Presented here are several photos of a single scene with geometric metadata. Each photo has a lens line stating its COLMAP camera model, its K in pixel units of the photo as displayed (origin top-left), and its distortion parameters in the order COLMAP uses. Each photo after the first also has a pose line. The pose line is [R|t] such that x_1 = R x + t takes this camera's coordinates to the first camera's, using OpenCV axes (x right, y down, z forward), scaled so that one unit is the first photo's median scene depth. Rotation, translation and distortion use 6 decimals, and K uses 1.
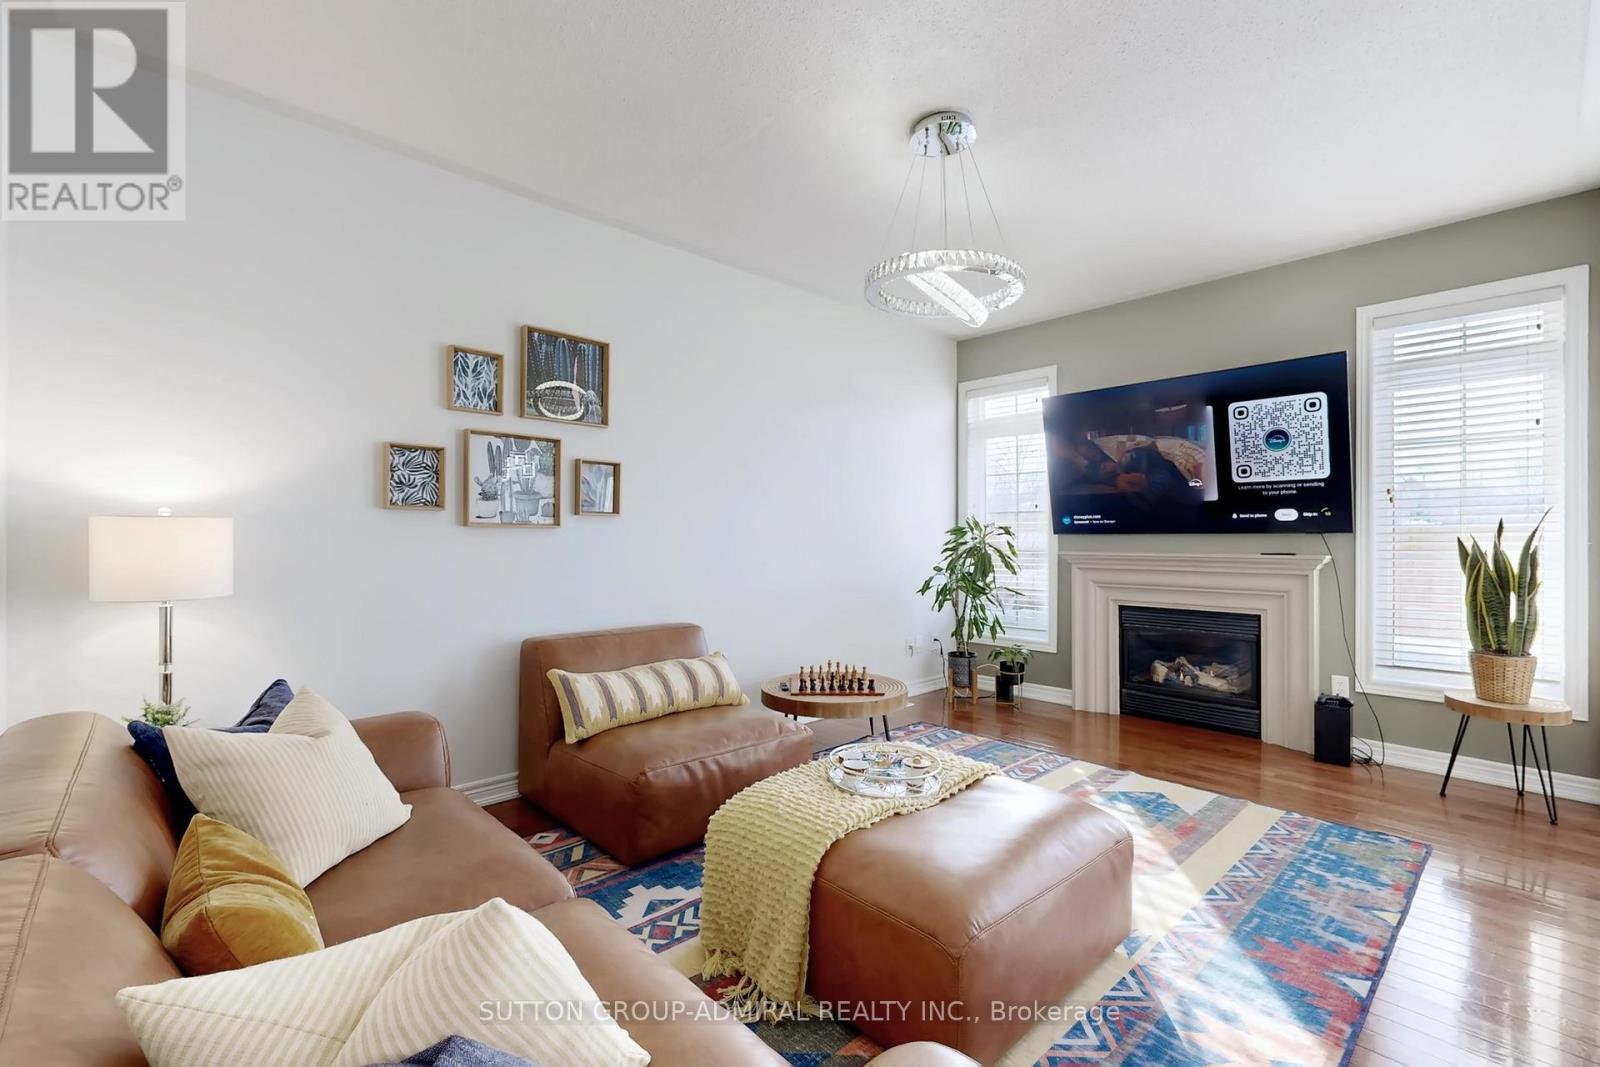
lens RADIAL K [[697.5, 0, 817.0], [0, 697.5, 530.0], [0, 0, 1]] dist [0.009128, 0.000728]
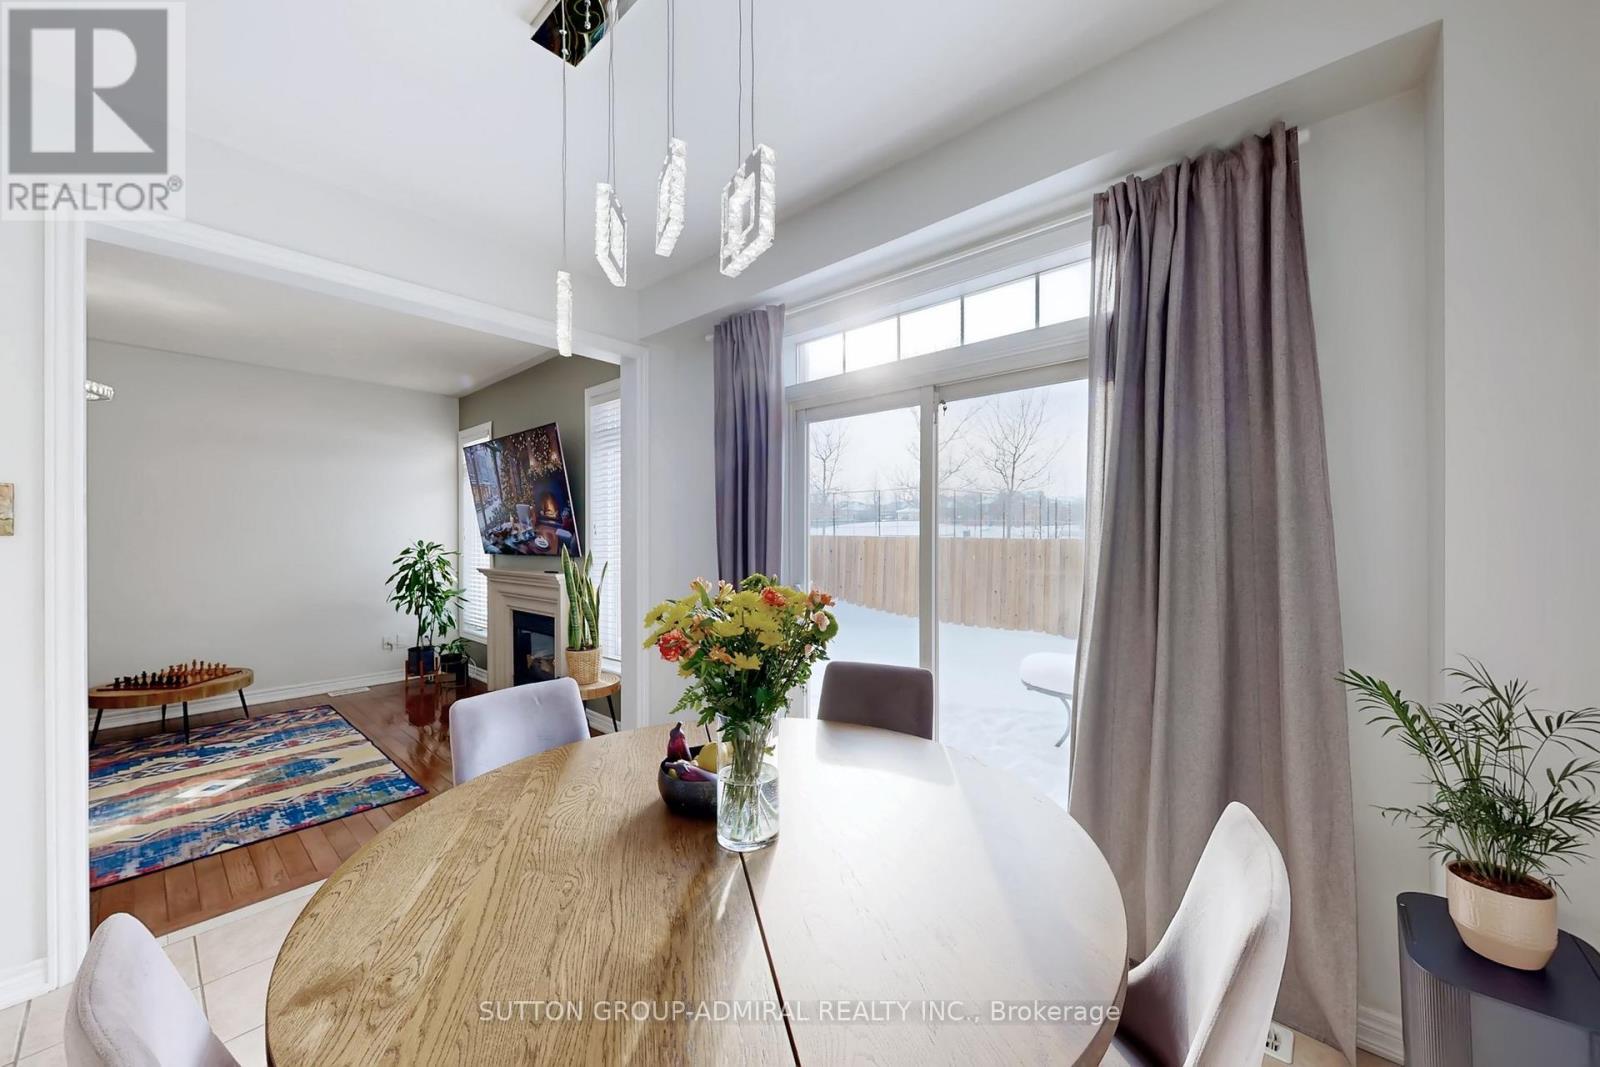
lens RADIAL K [[585.3, 0, 791.7], [0, 585.3, 533.6], [0, 0, 1]] dist [0.000987, 0.000684]
pose [[0.996233, -0.001042, 0.086713, 1.496914], [0.000776, 0.999995, 0.003102, -0.064649], [-0.086716, -0.003023, 0.996229, -0.213253]]
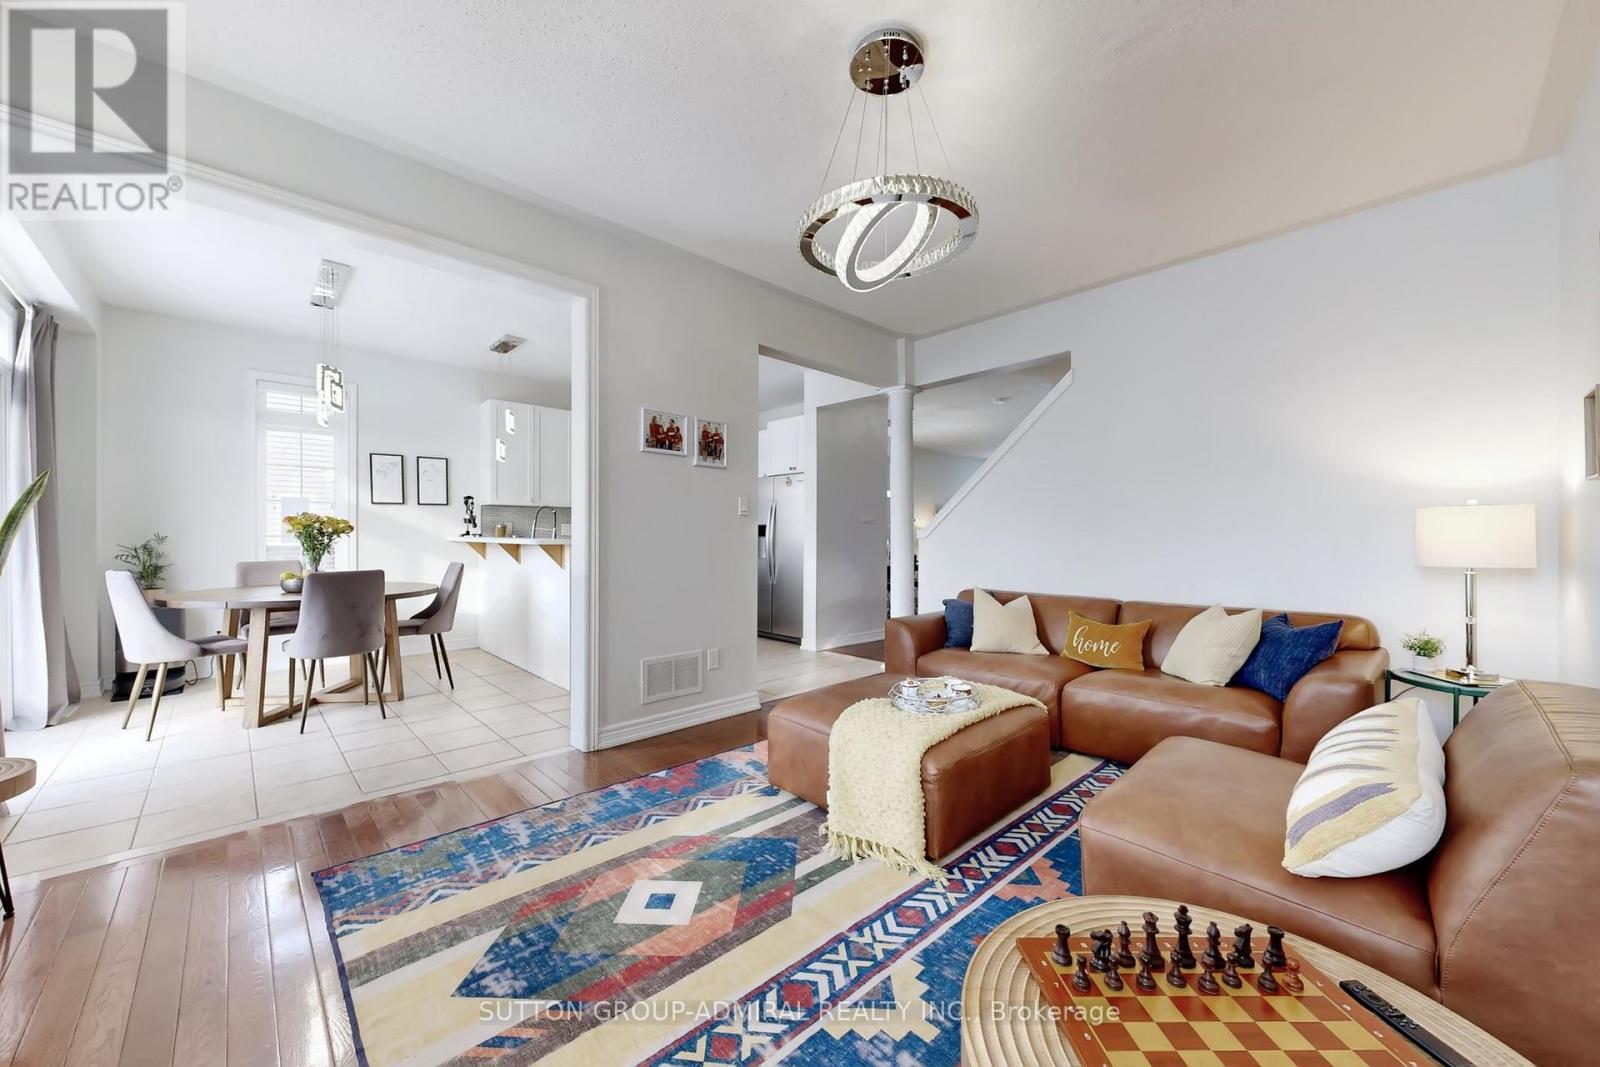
lens RADIAL K [[629.2, 0, 799.6], [0, 629.2, 532.8], [0, 0, 1]] dist [0.002683, 0.000189]
pose [[-0.999885, 0.000247, 0.015196, 0.271231], [0.000036, 0.999904, -0.013870, 0.045252], [-0.015198, -0.013868, -0.999788, 1.775861]]
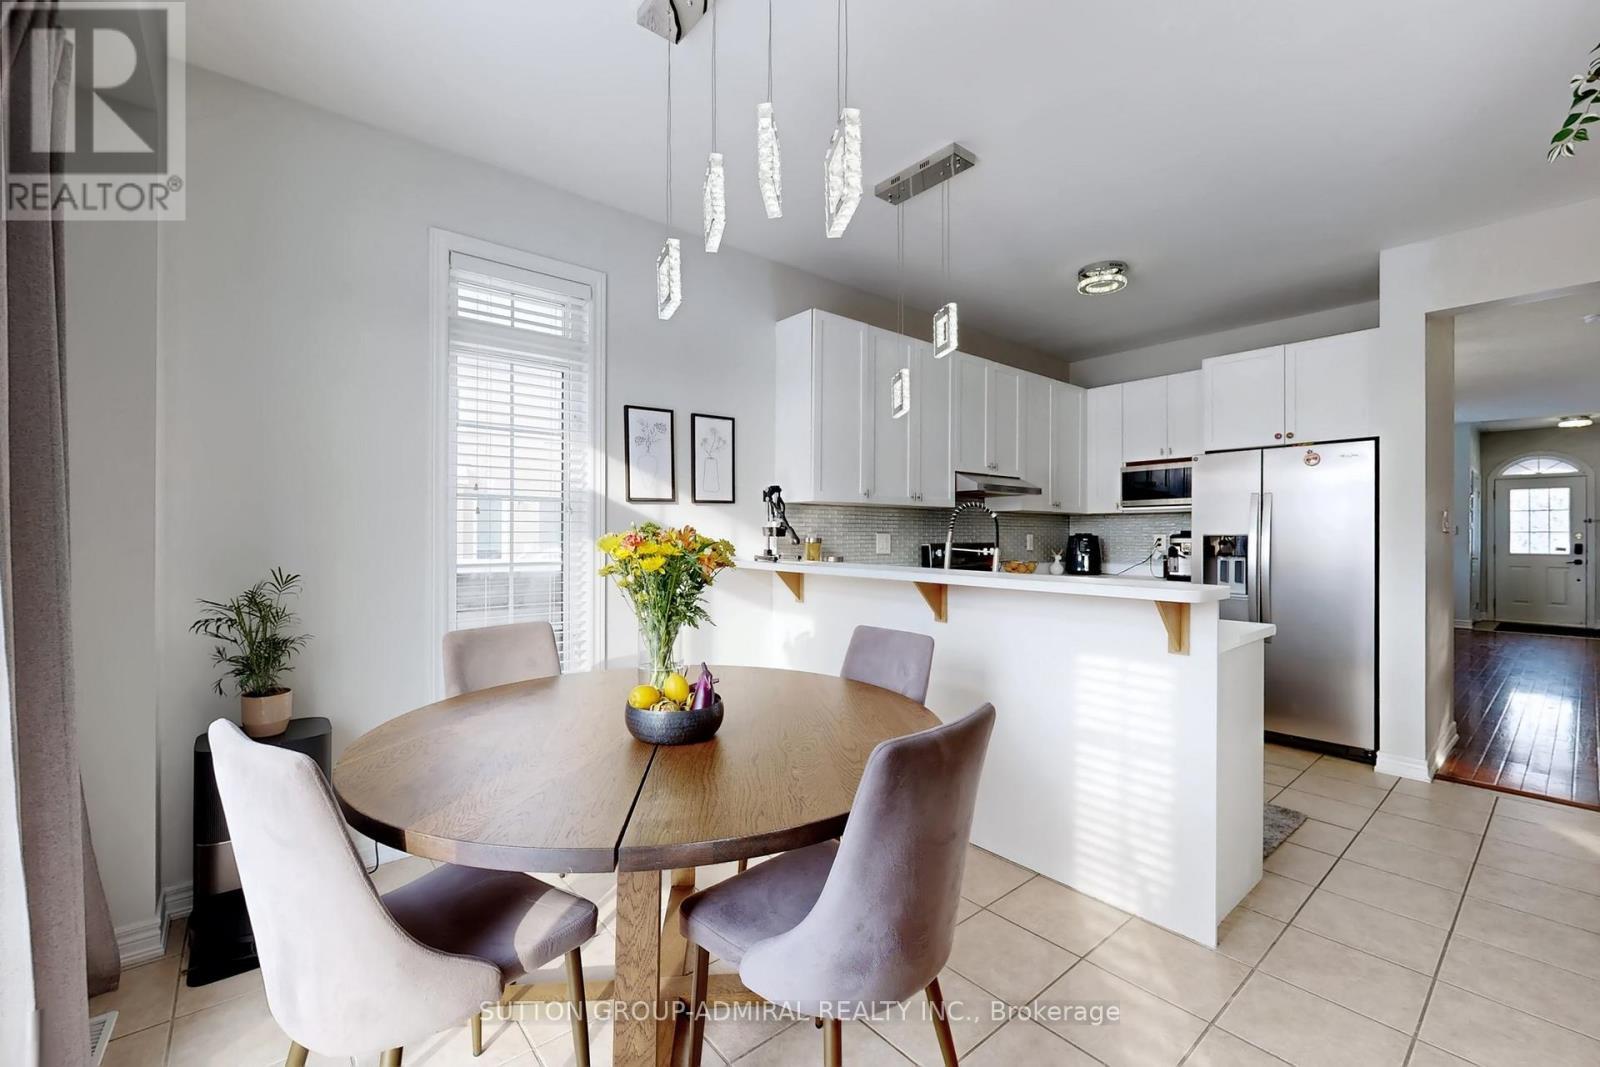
lens RADIAL K [[664.0, 0, 776.2], [0, 664.0, 532.8], [0, 0, 1]] dist [0.000149, 0.001515]
pose [[-0.997831, 0.001213, 0.065819, 1.365094], [0.000293, 0.999902, -0.013995, -0.007013], [-0.065829, -0.013946, -0.997733, 0.869225]]
